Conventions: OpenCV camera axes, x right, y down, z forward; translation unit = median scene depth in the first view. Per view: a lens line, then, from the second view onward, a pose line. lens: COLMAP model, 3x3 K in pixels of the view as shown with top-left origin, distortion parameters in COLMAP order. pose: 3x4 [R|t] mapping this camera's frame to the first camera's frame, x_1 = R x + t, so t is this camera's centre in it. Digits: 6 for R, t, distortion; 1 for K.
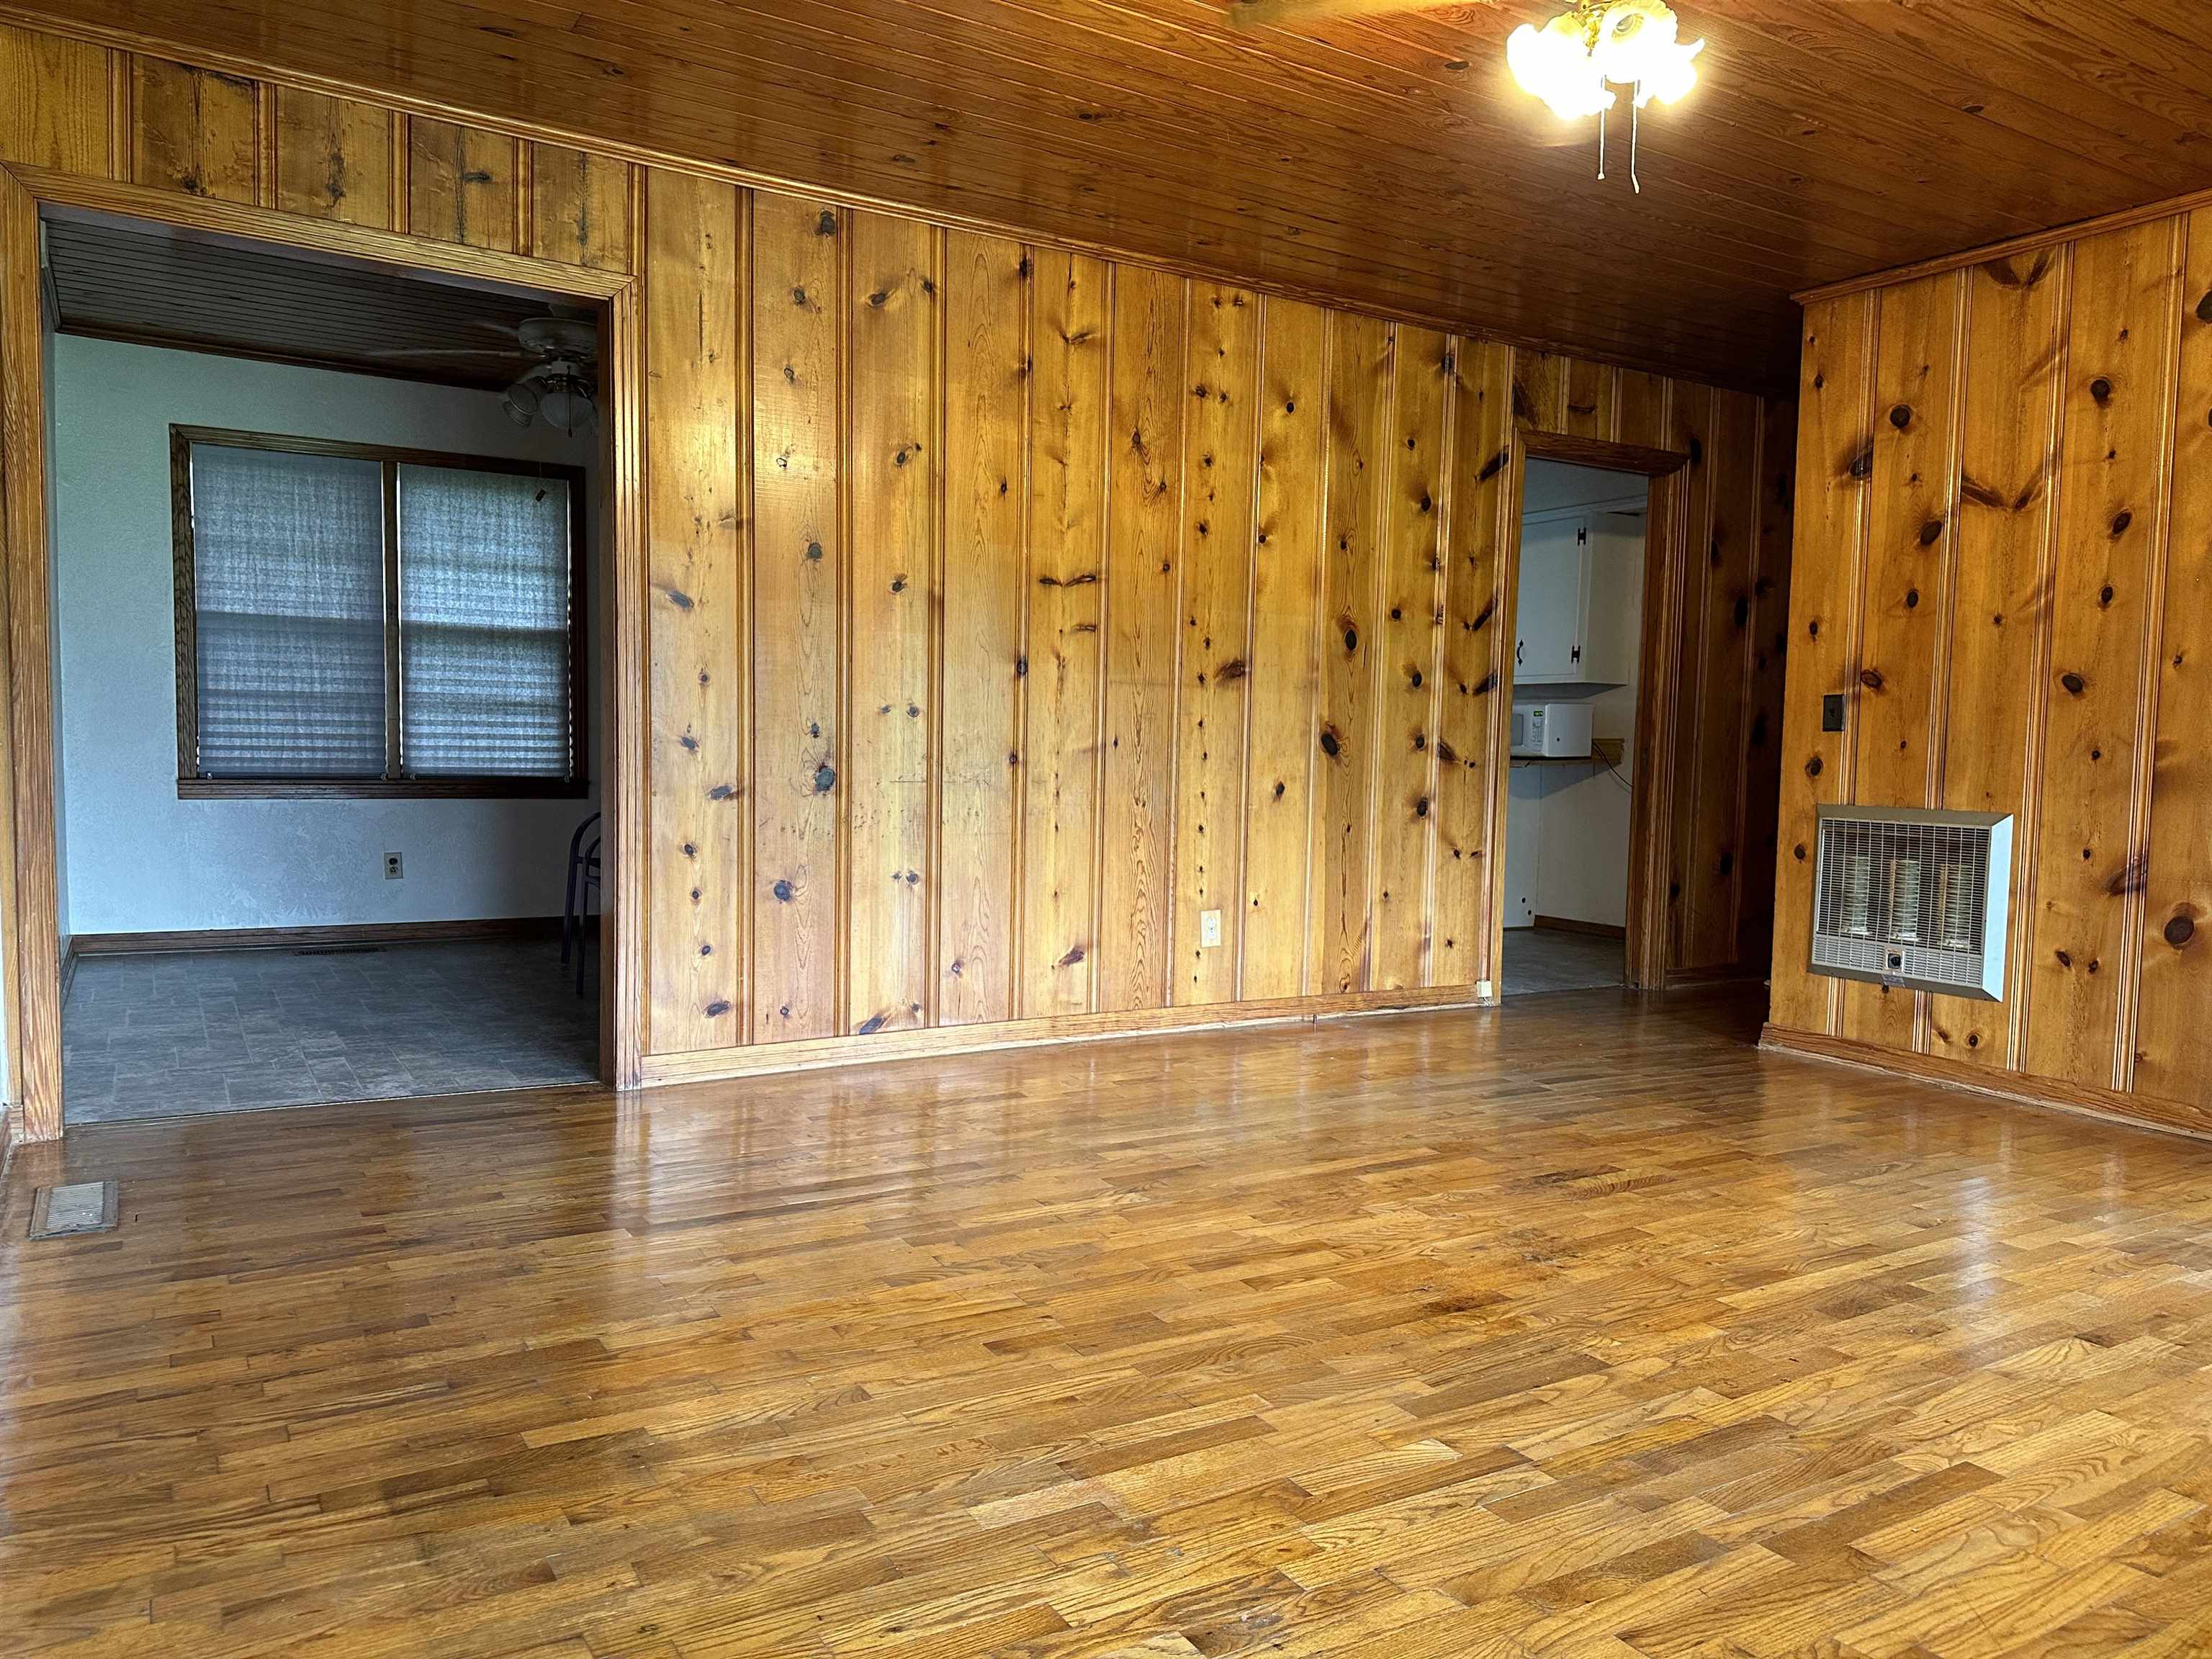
lens RADIAL K [[1563.4, 0, 1103.3], [0, 1563.4, 835.7], [0, 0, 1]] dist [0.064423, -0.069471]
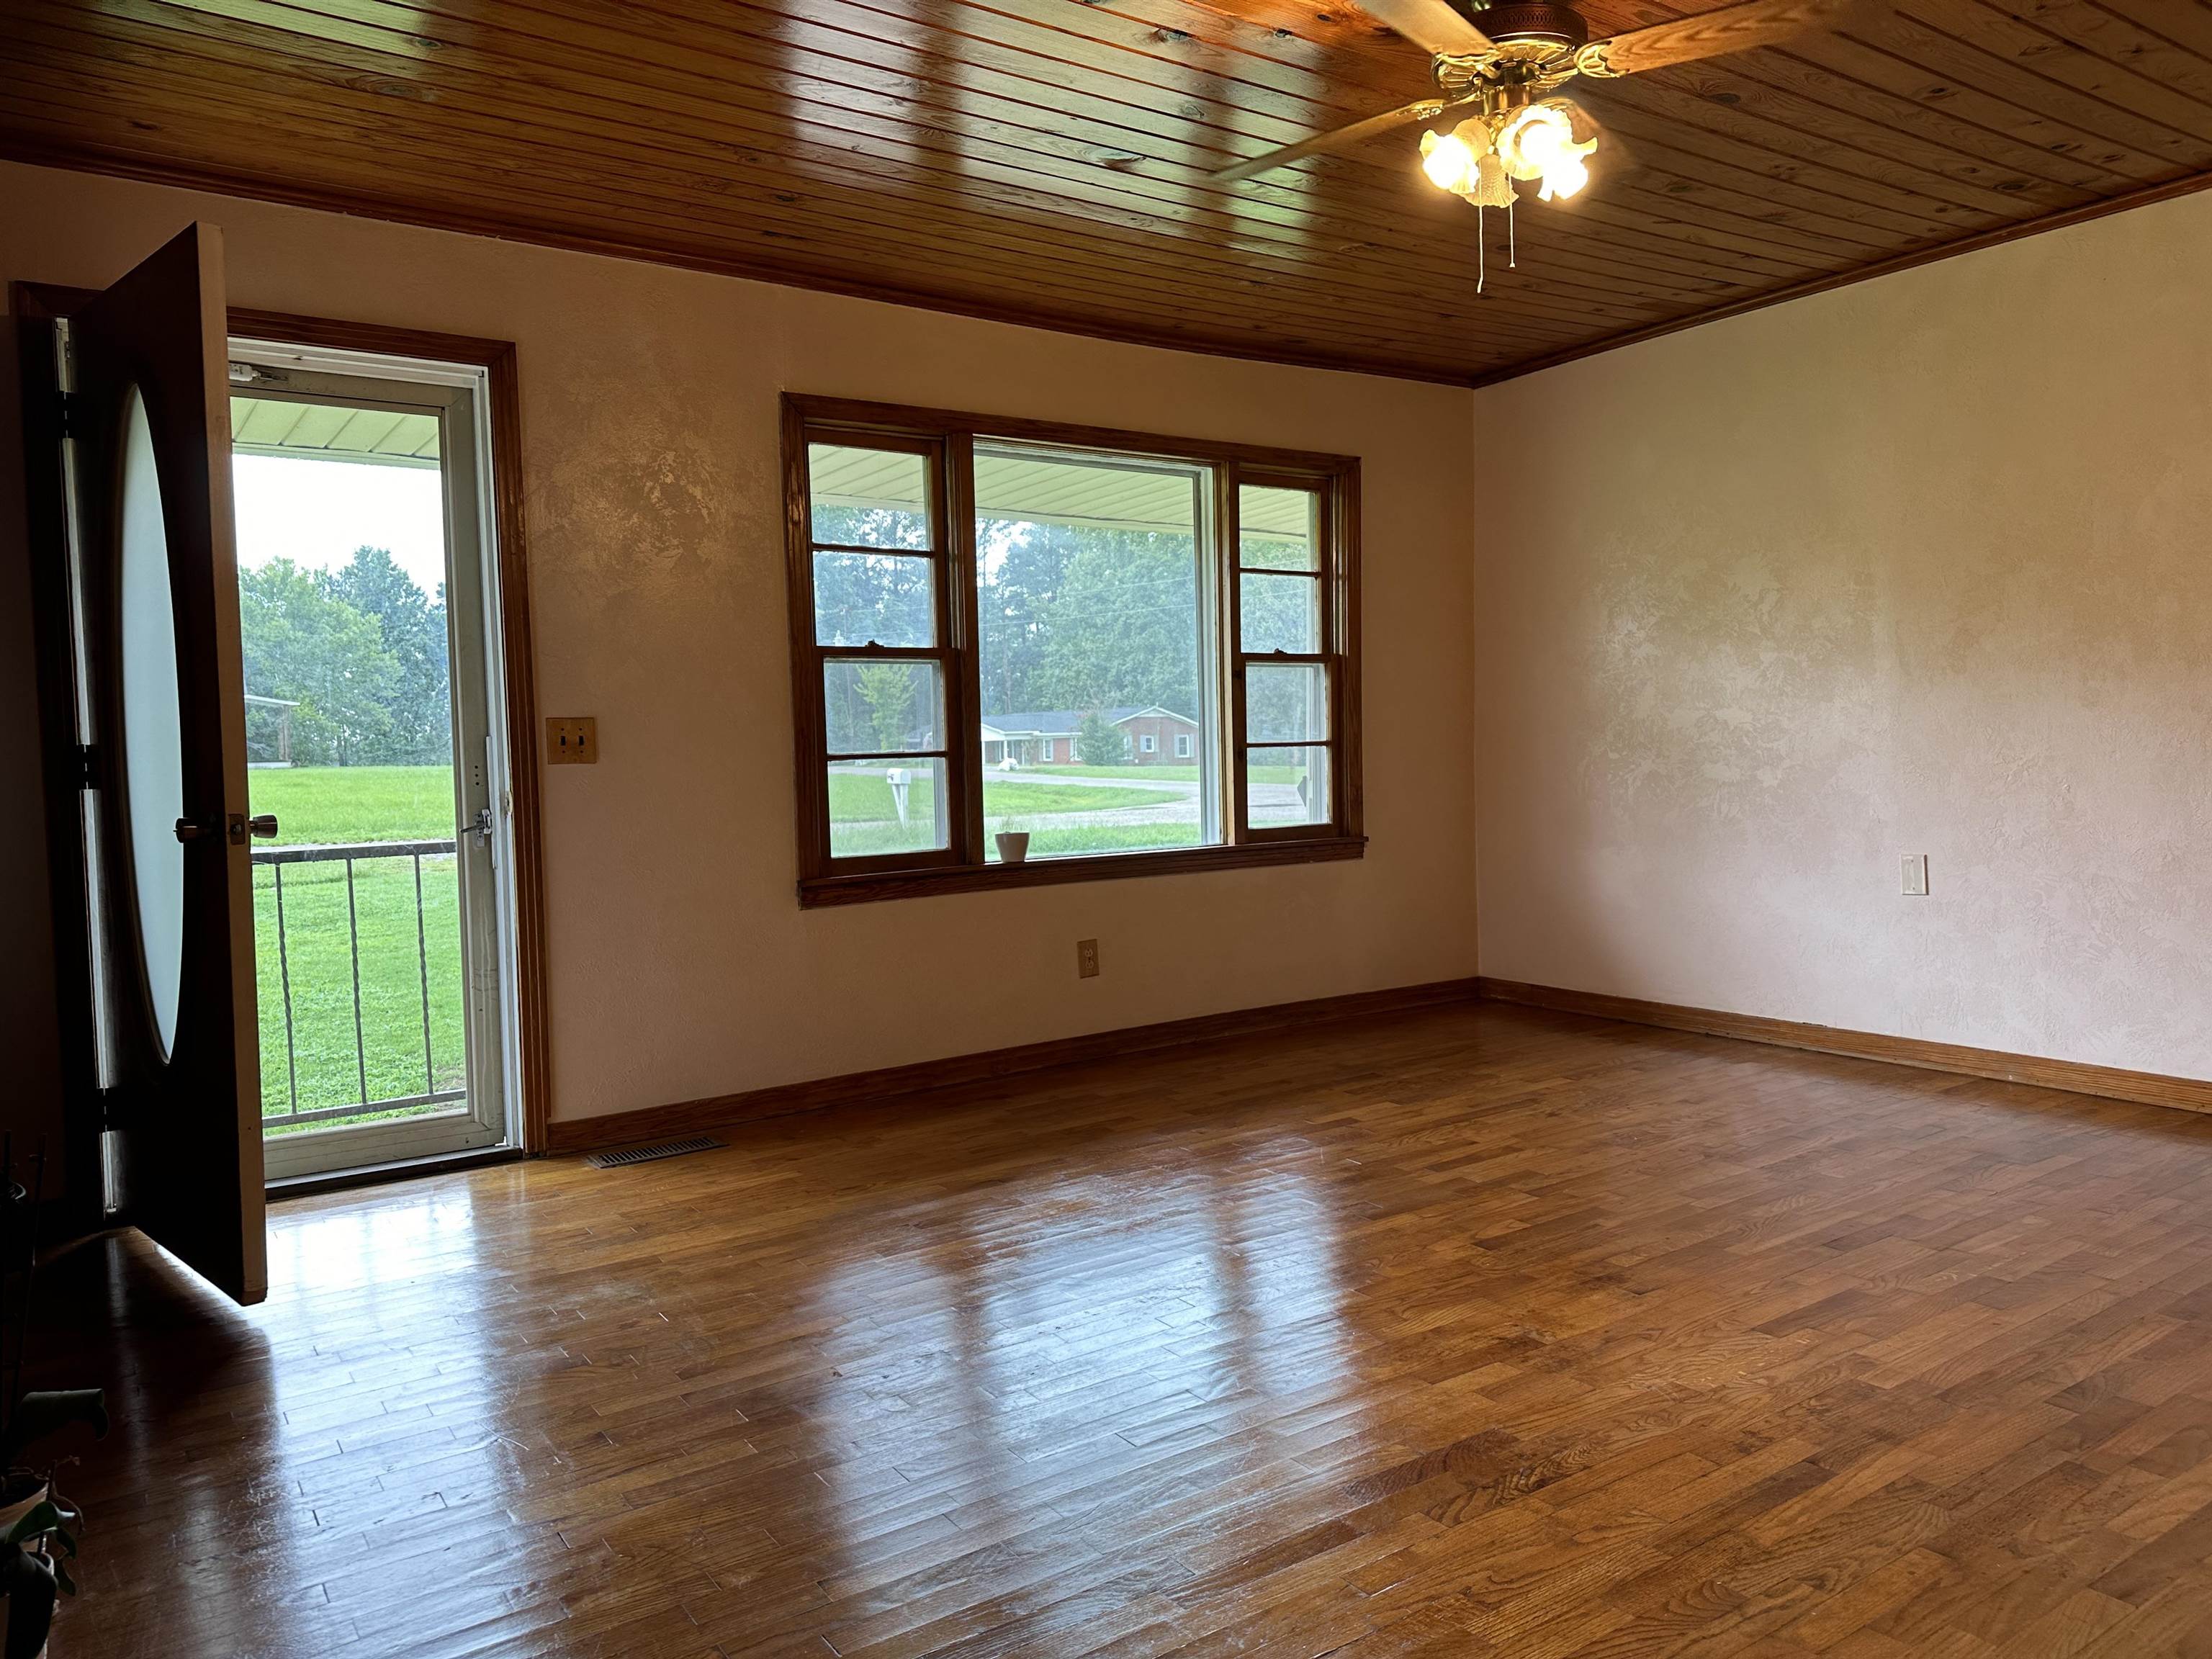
lens RADIAL K [[1563.4, 0, 1116.8], [0, 1563.4, 825.1], [0, 0, 1]] dist [0.064423, -0.069471]
pose [[-0.998463, 0.003426, -0.055308, 0.569740], [-0.003032, 0.993214, 0.116261, -0.140731], [0.055331, 0.116250, -0.991678, 1.859847]]
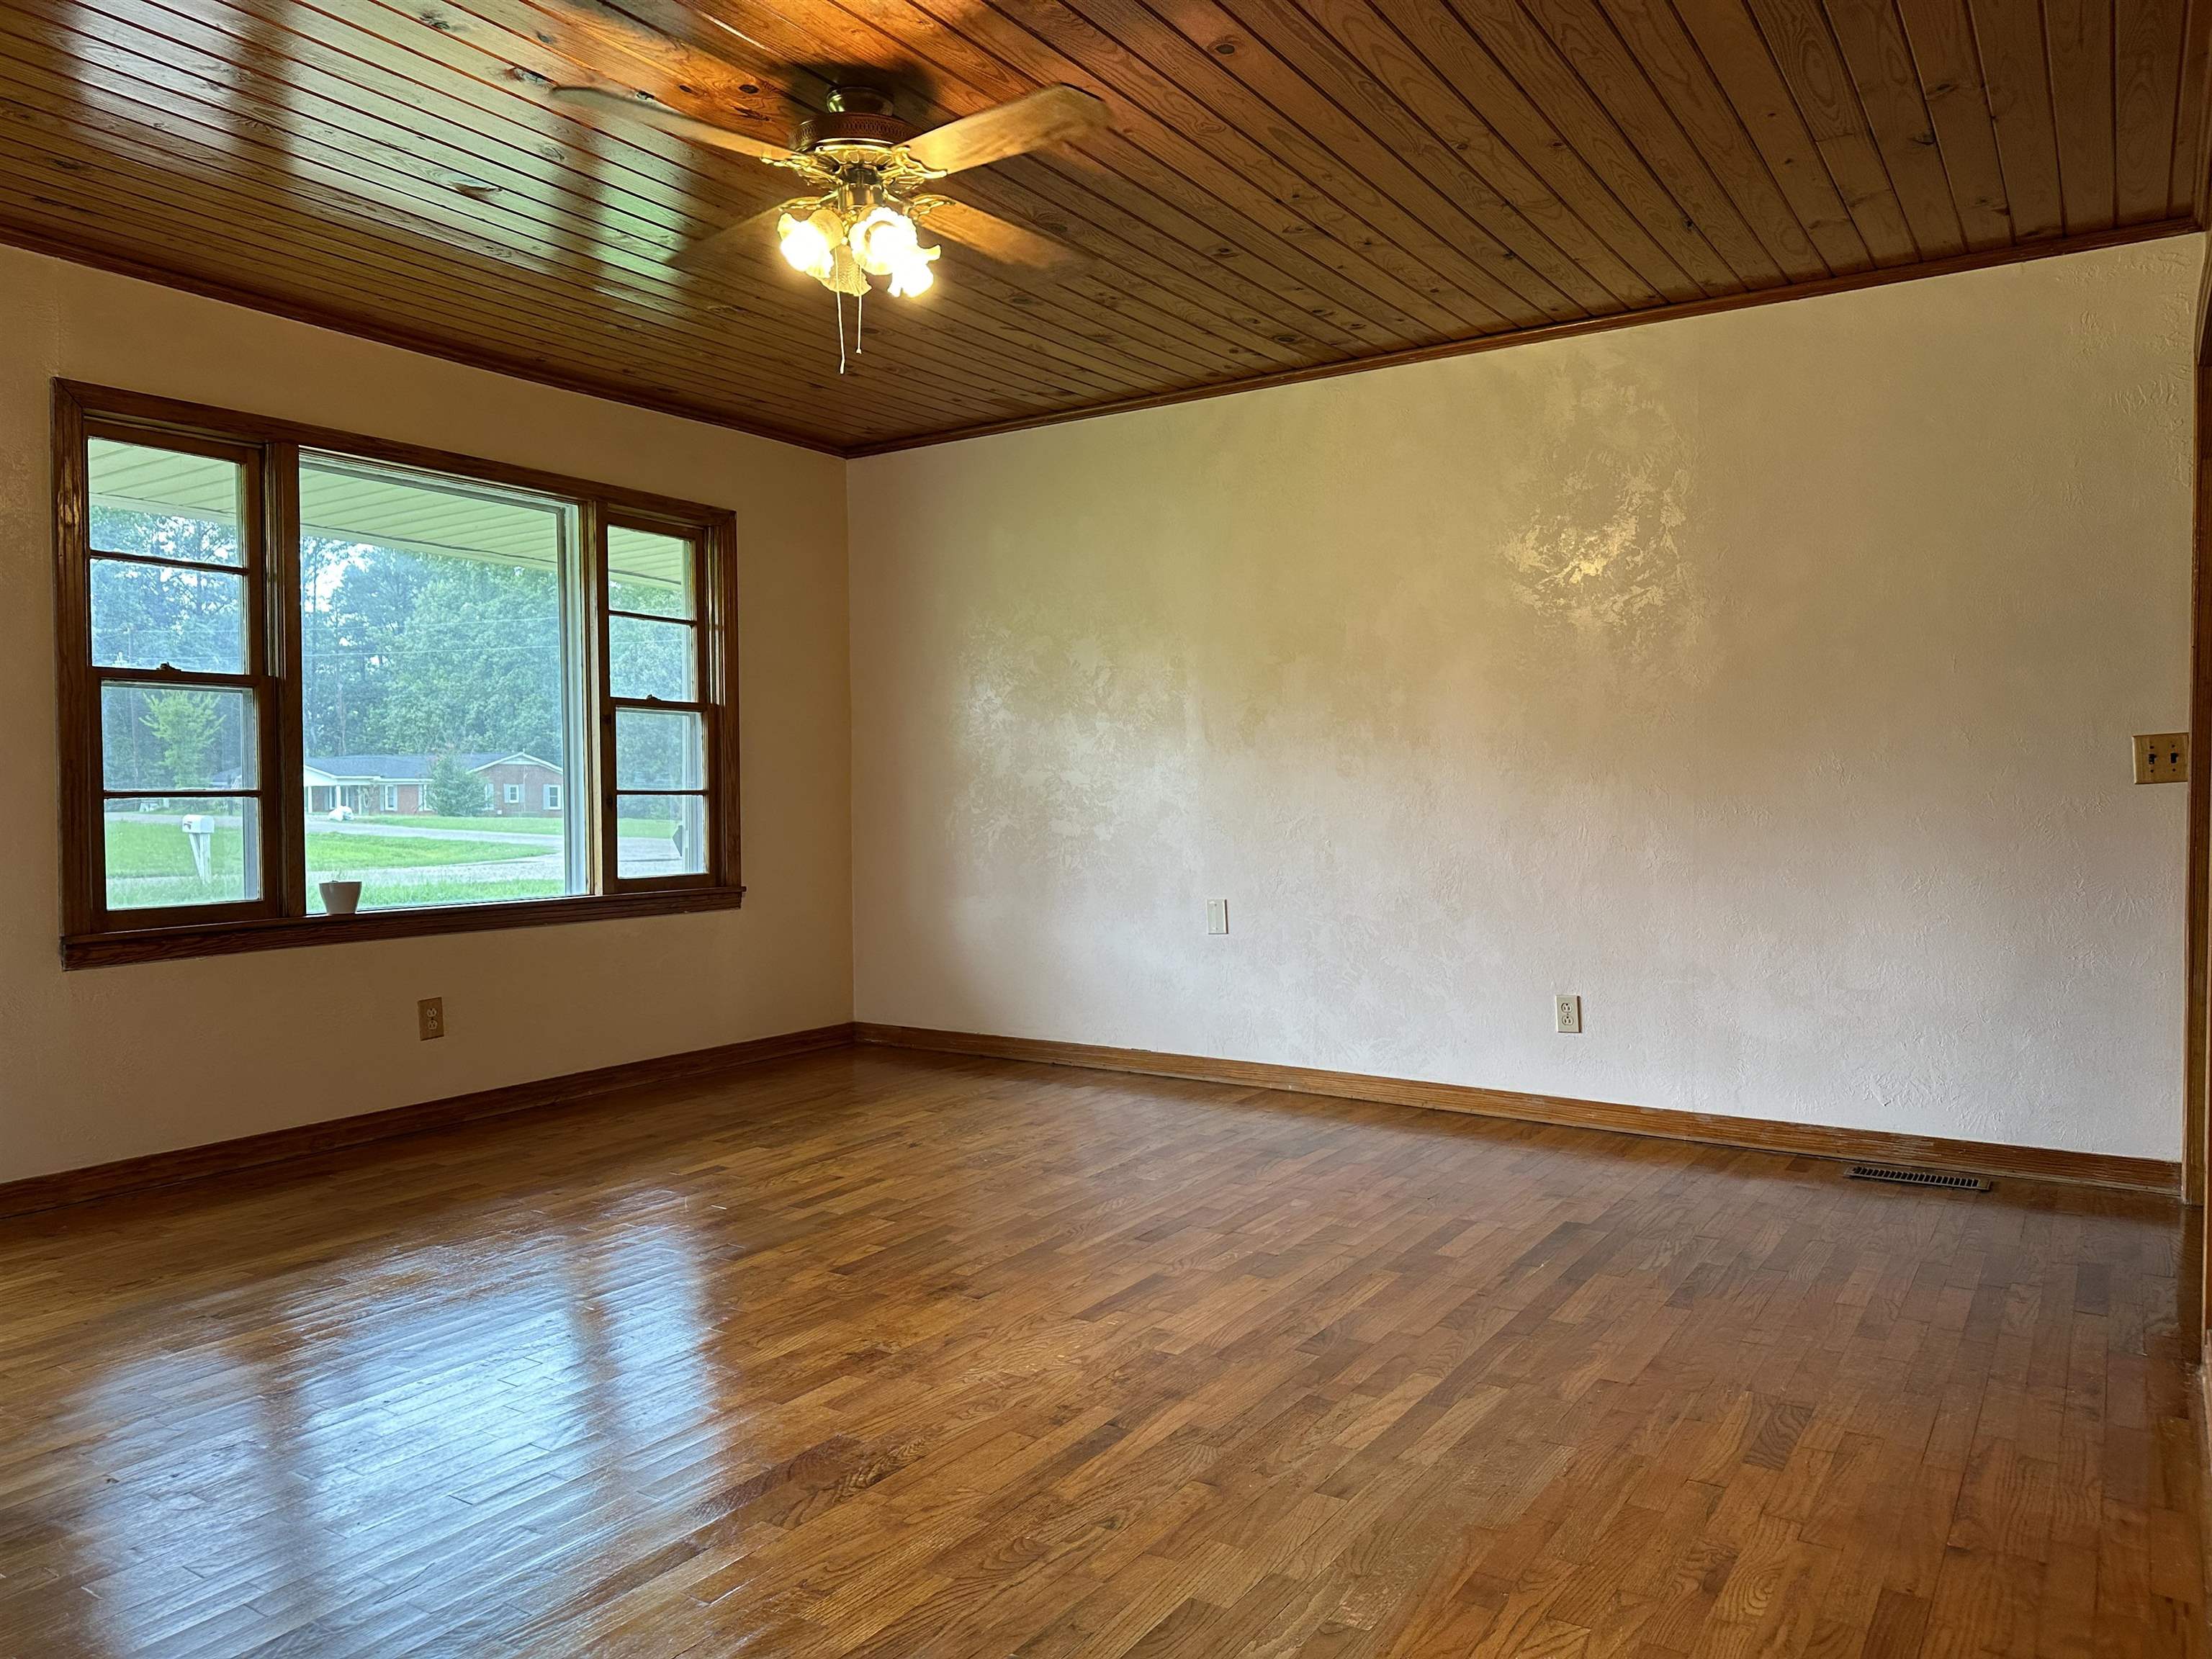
lens RADIAL K [[1563.4, 0, 1124.6], [0, 1563.4, 836.8], [0, 0, 1]] dist [0.064423, -0.069471]
pose [[-0.902077, -0.008670, -0.431487, 0.566366], [-0.047257, 0.995770, 0.078790, -0.139870], [0.428979, 0.091466, -0.898672, 1.912210]]
